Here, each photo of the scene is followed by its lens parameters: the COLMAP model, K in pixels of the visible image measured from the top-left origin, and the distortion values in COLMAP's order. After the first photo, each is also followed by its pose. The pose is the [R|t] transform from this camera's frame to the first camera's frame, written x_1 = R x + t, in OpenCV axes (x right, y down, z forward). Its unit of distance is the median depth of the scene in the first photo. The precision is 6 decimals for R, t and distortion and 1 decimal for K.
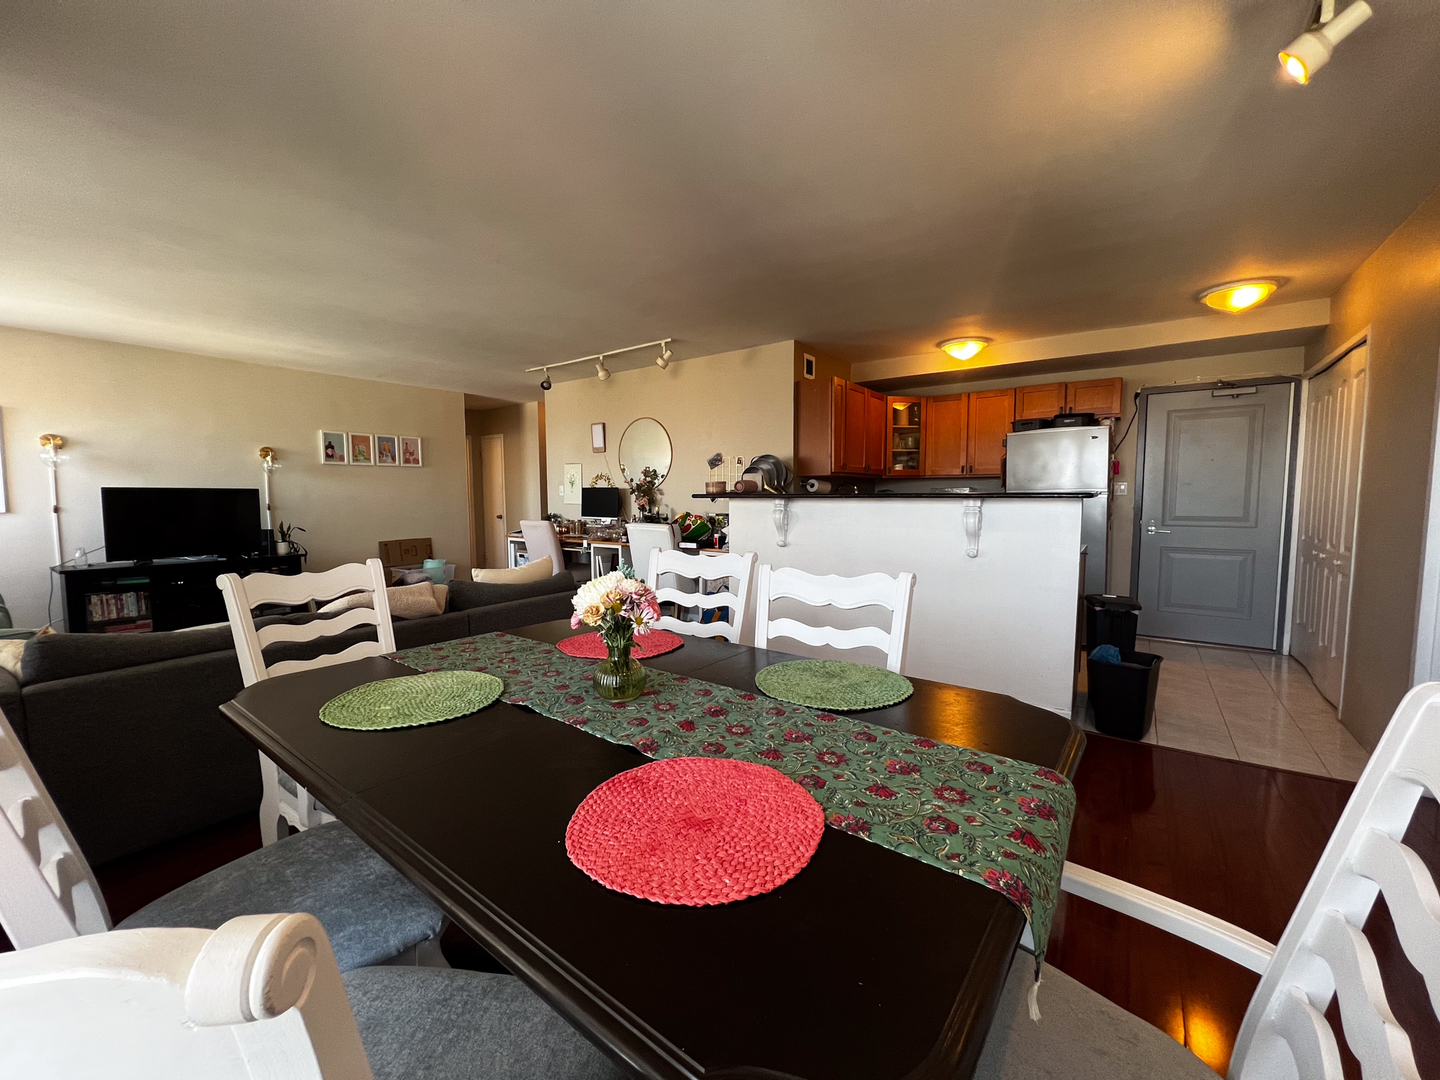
lens RADIAL K [[575.6, 0, 716.0], [0, 575.6, 537.8], [0, 0, 1]] dist [-0.005004, 0.001226]
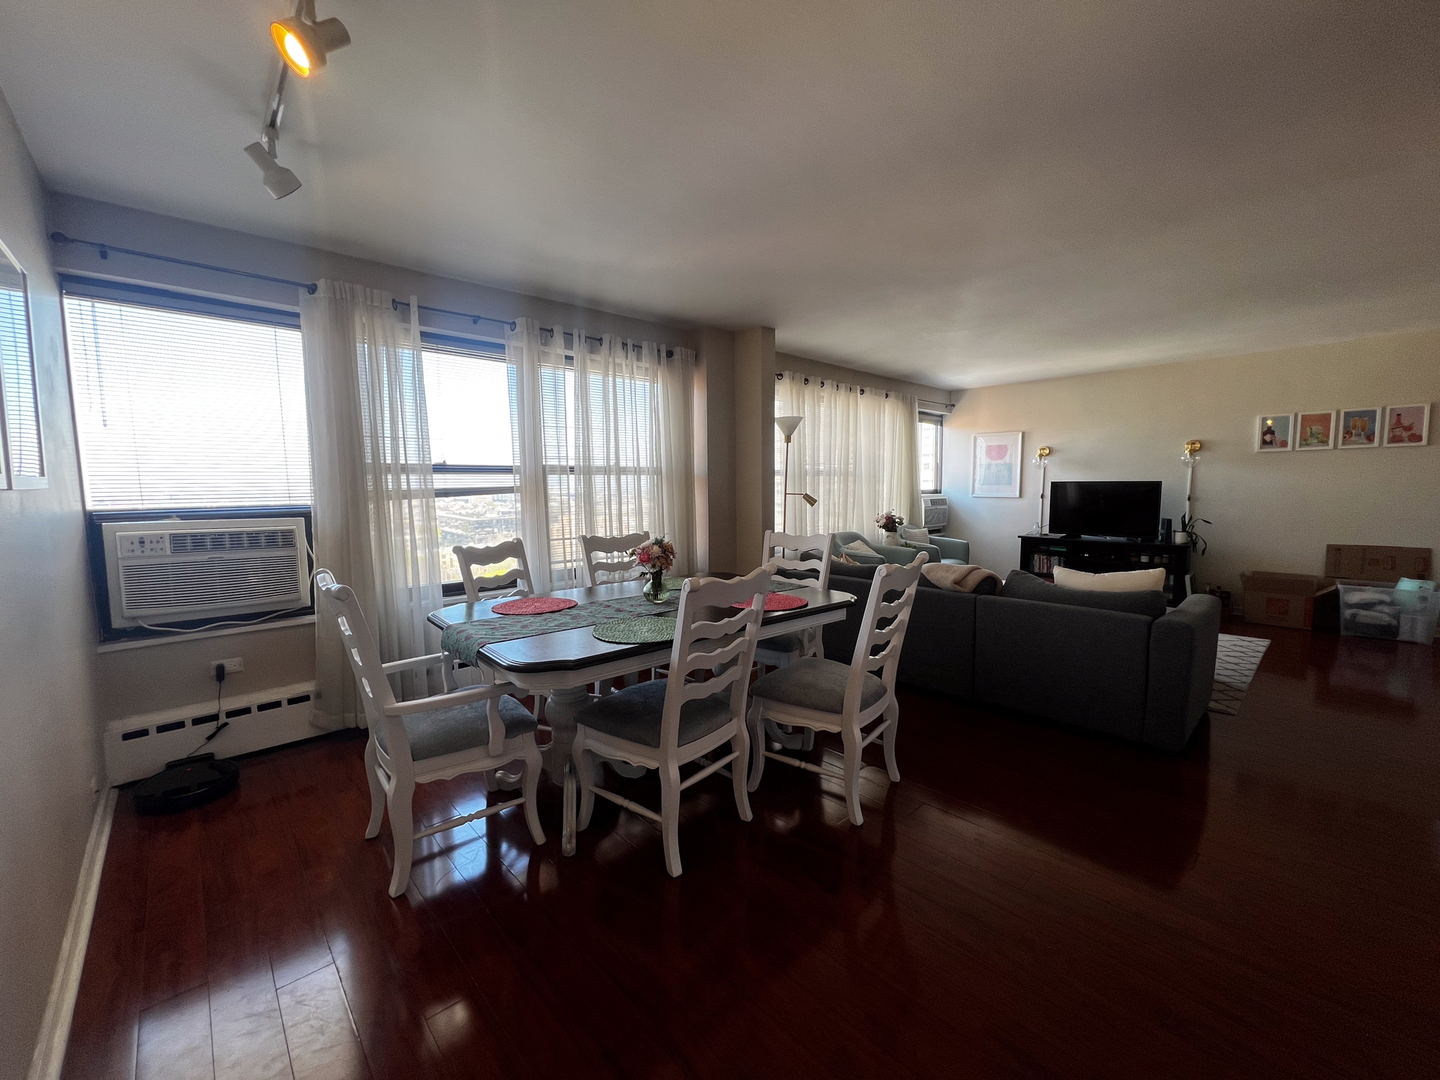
lens RADIAL K [[575.6, 0, 718.3], [0, 575.6, 537.9], [0, 0, 1]] dist [-0.005004, 0.001226]
pose [[-0.187839, 0.094532, -0.977640, 0.461169], [-0.065114, 0.991969, 0.108429, -0.044846], [0.980039, 0.084025, -0.180176, 0.410947]]
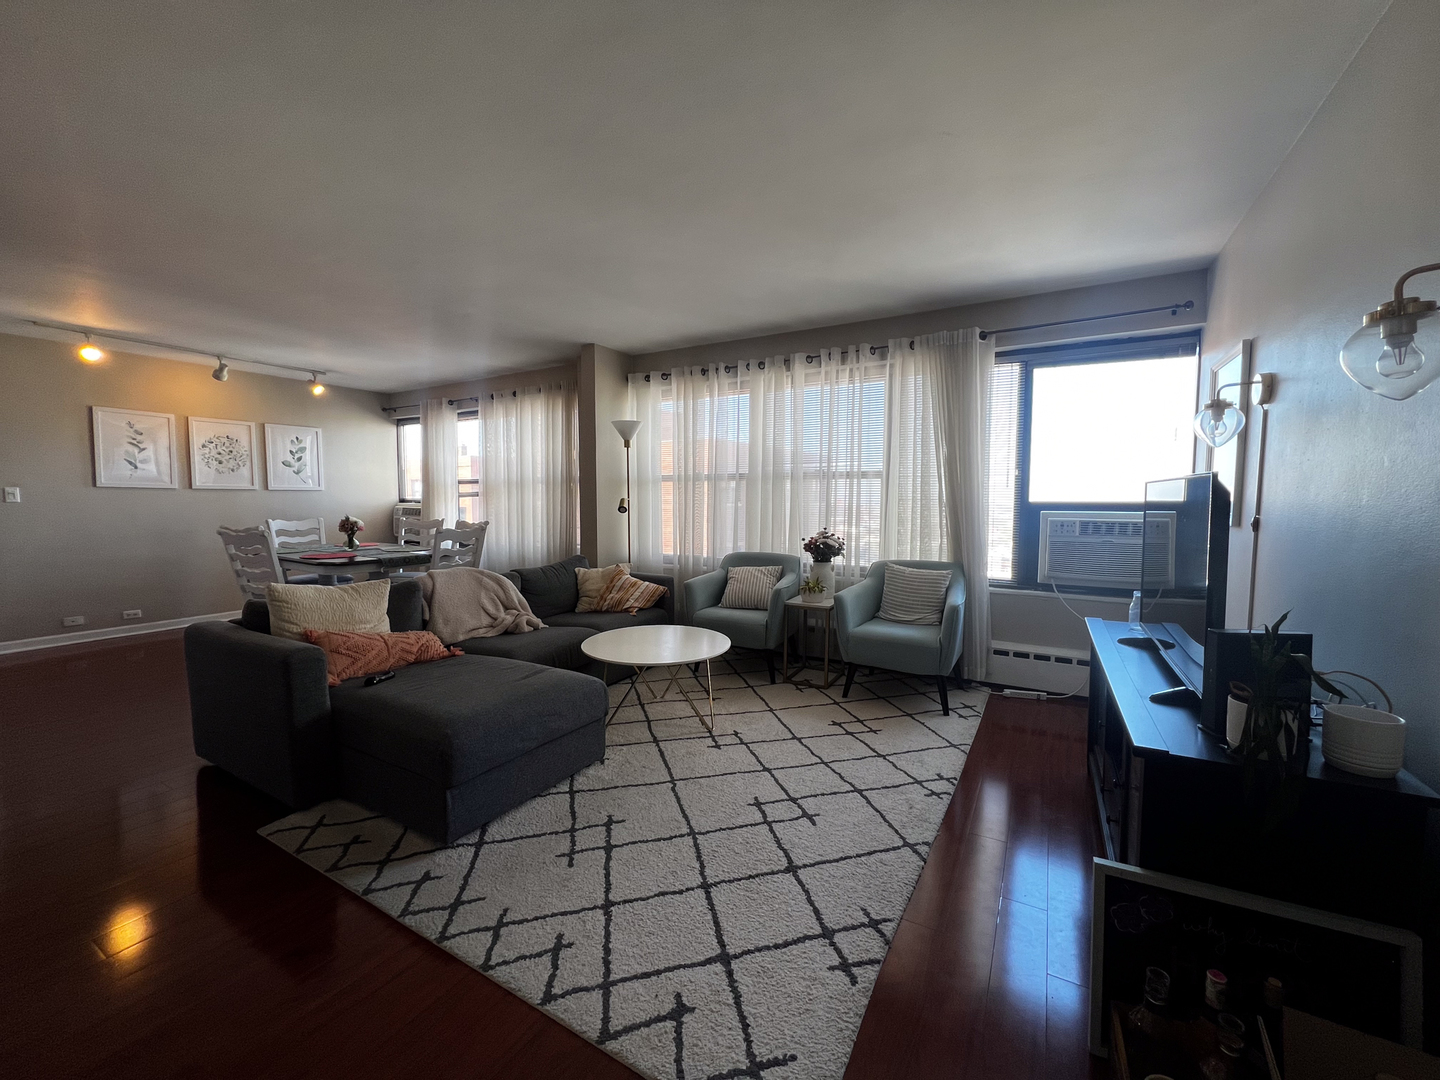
lens RADIAL K [[575.6, 0, 720.2], [0, 575.6, 538.1], [0, 0, 1]] dist [-0.005004, 0.001226]
pose [[-0.993721, 0.006768, -0.111683, -0.578814], [-0.009280, 0.989744, 0.142553, -0.096348], [0.111503, 0.142694, -0.983466, 1.328111]]
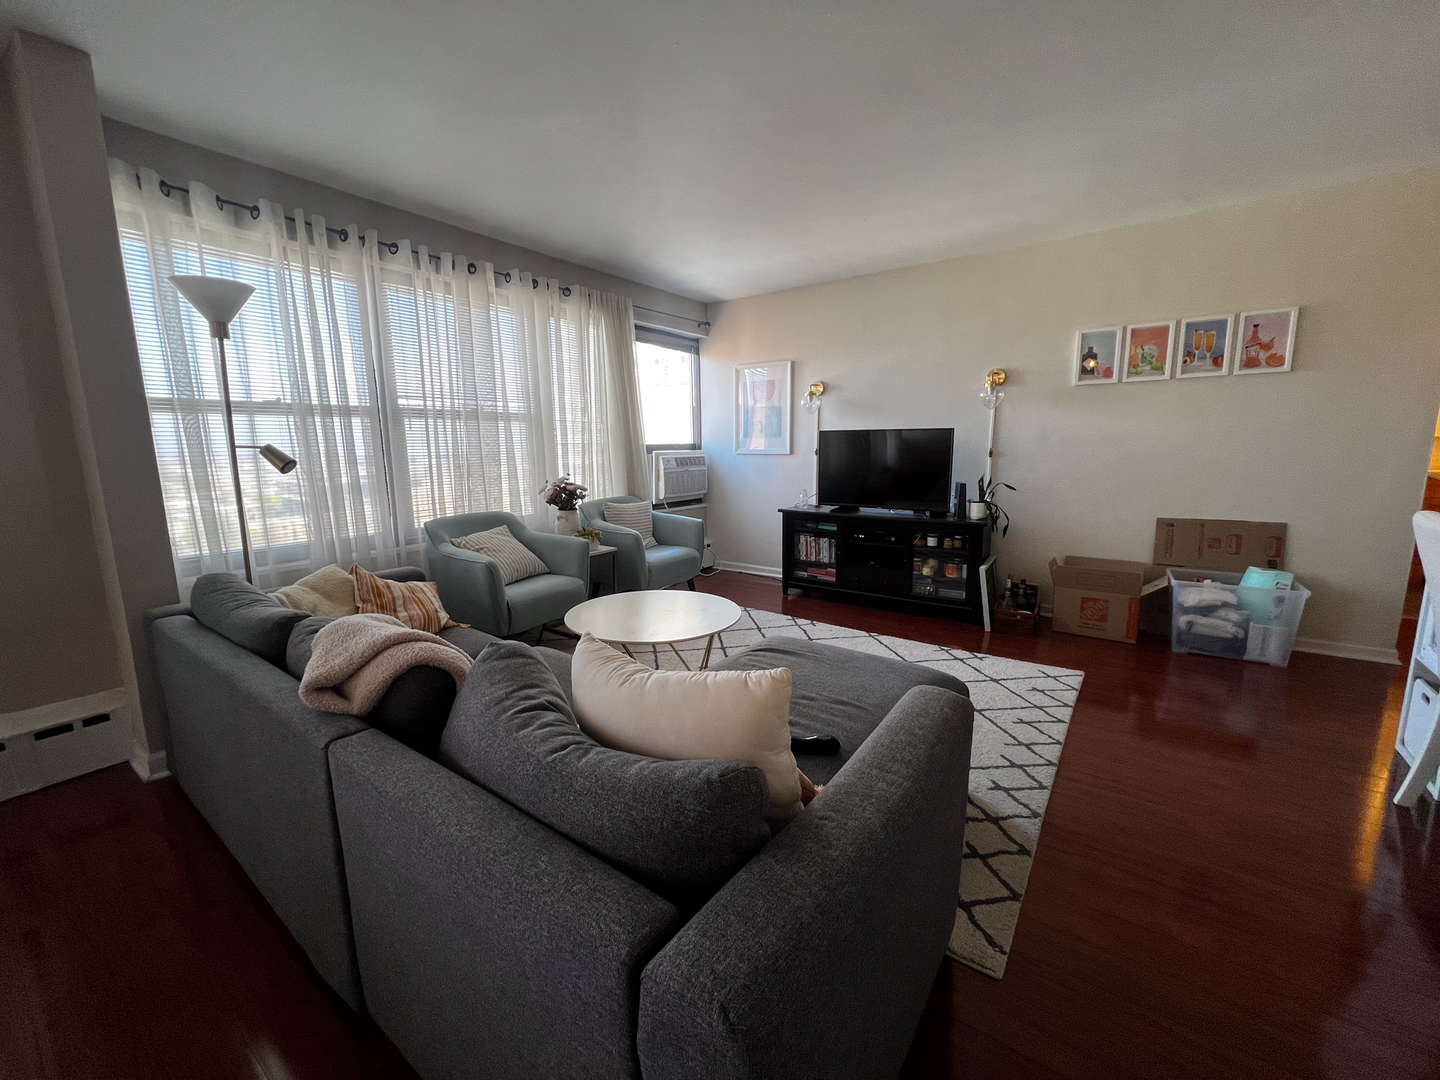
lens RADIAL K [[575.6, 0, 717.9], [0, 575.6, 536.9], [0, 0, 1]] dist [-0.005004, 0.001226]
pose [[0.005126, 0.162605, -0.986678, -0.045174], [-0.064664, 0.984680, 0.161940, -0.050826], [0.997894, 0.062973, 0.015562, 0.742701]]
